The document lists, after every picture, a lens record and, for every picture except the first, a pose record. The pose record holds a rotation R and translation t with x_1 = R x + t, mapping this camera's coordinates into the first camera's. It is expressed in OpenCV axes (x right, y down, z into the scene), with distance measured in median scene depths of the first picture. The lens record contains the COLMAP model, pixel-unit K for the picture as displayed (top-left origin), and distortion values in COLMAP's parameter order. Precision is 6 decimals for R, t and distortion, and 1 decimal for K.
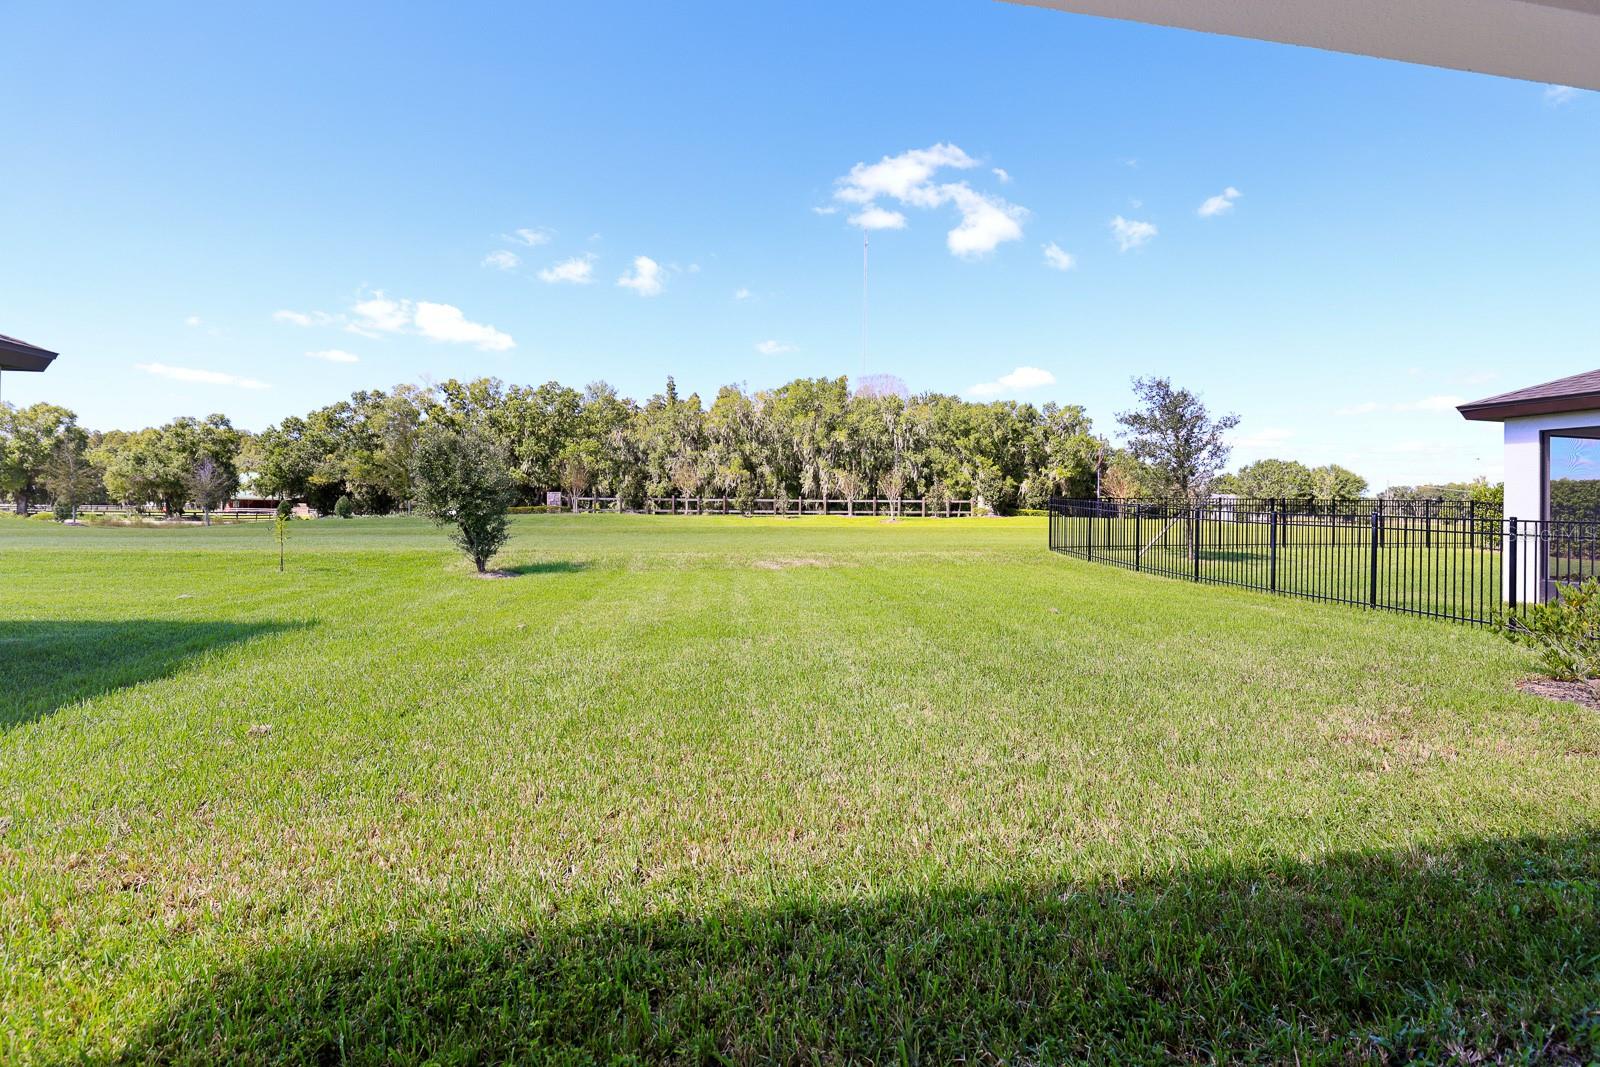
lens RADIAL K [[732.3, 0, 802.2], [0, 732.3, 507.4], [0, 0, 1]] dist [-0.002039, -0.000327]
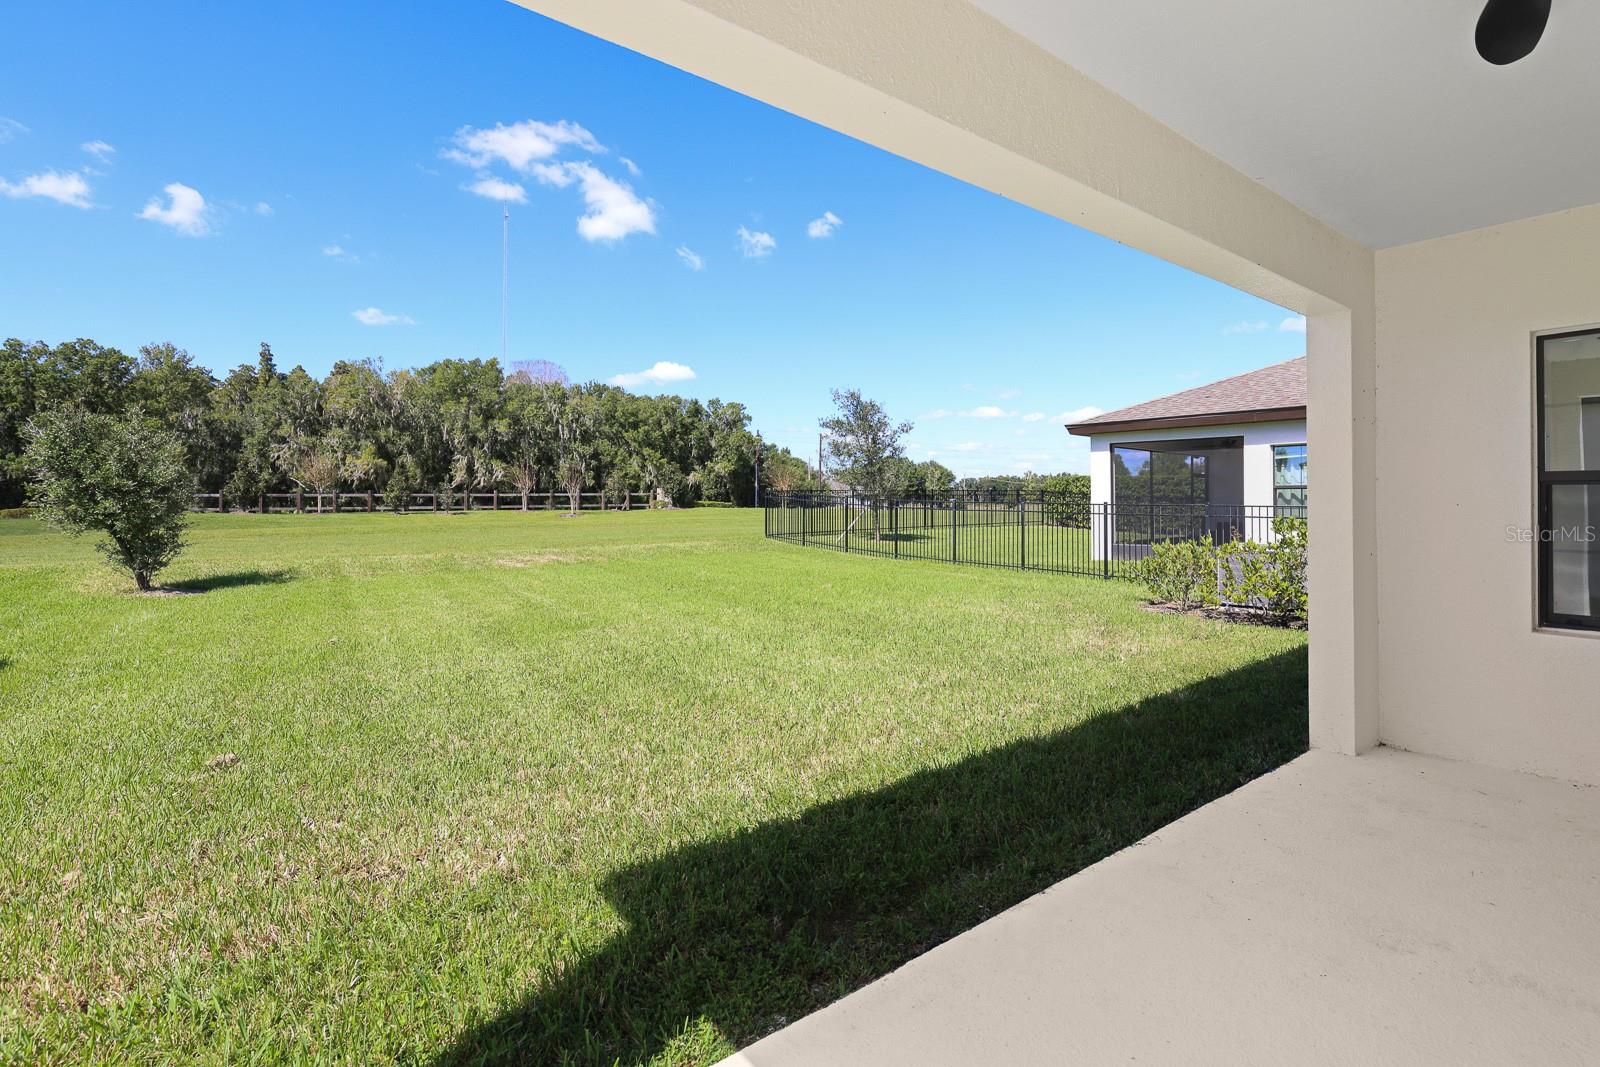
lens RADIAL K [[747.3, 0, 799.2], [0, 747.3, 478.1], [0, 0, 1]] dist [-0.001144, -0.000289]
pose [[0.888231, 0.000142, 0.459396, -0.045131], [0.012931, 0.999596, -0.025311, -0.000754], [-0.459214, 0.028422, 0.887871, -0.010818]]
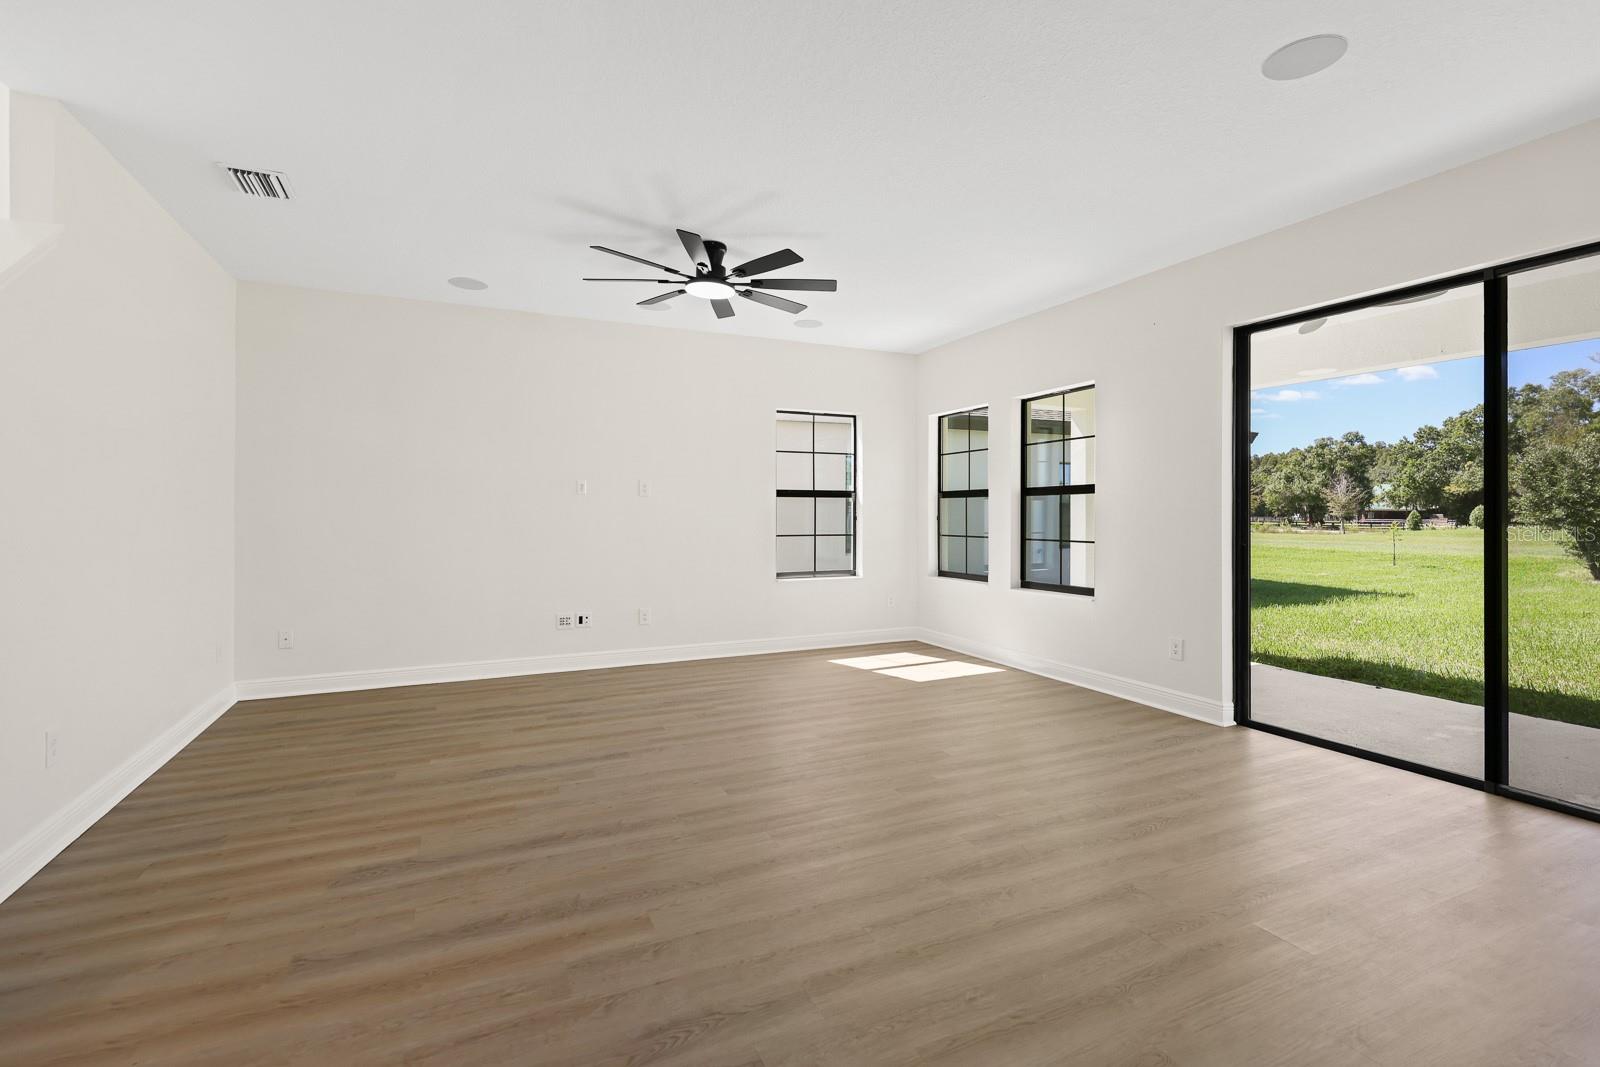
lens RADIAL K [[732.3, 0, 802.2], [0, 732.3, 507.4], [0, 0, 1]] dist [-0.002039, -0.000327]
pose [[0.246126, -0.015318, -0.969117, 0.067768], [-0.000018, 0.999875, -0.015809, 0.001374], [0.969238, 0.003909, 0.246095, -0.078925]]
